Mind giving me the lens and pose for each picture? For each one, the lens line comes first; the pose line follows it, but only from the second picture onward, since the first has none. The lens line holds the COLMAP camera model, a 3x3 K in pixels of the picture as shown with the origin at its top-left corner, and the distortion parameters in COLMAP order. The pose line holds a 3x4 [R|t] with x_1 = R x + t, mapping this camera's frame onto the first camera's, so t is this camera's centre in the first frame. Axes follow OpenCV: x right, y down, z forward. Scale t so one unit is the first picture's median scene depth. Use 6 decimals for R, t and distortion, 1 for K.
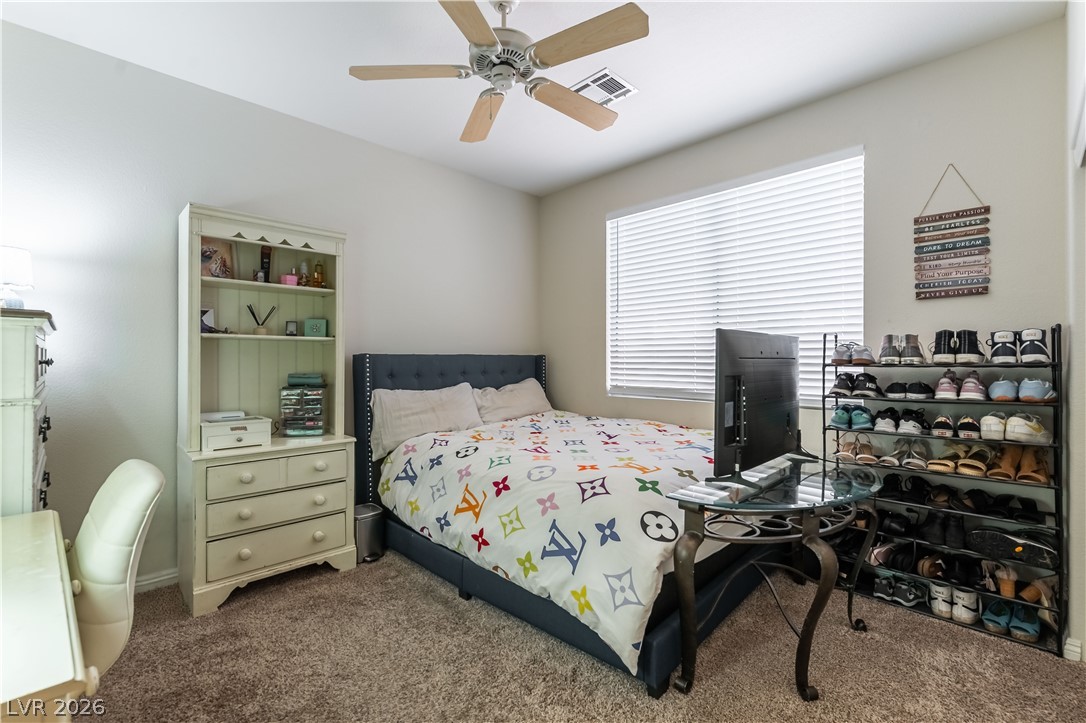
lens RADIAL K [[462.3, 0, 546.2], [0, 462.3, 358.4], [0, 0, 1]] dist [-0.000774, -0.000193]
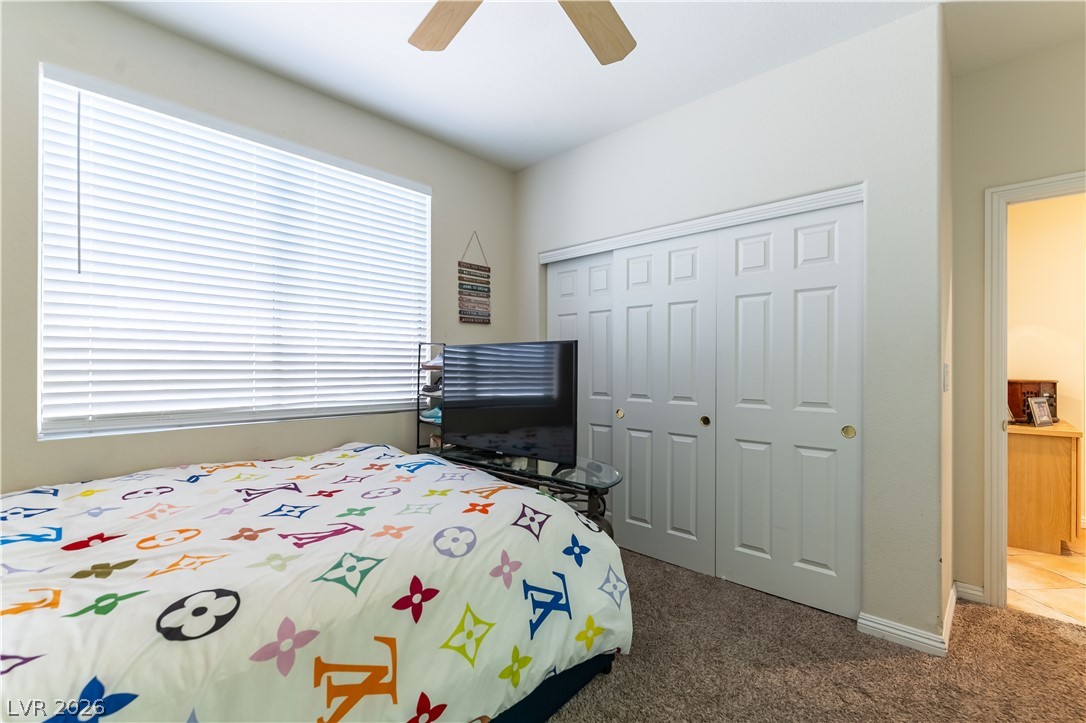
lens RADIAL K [[472.4, 0, 544.7], [0, 472.4, 365.5], [0, 0, 1]] dist [-0.000742, -0.000318]
pose [[-0.014730, 0.001807, 0.999890, -0.616367], [-0.005255, 0.999984, -0.001885, 0.001971], [-0.999878, -0.005282, -0.014720, 0.807750]]
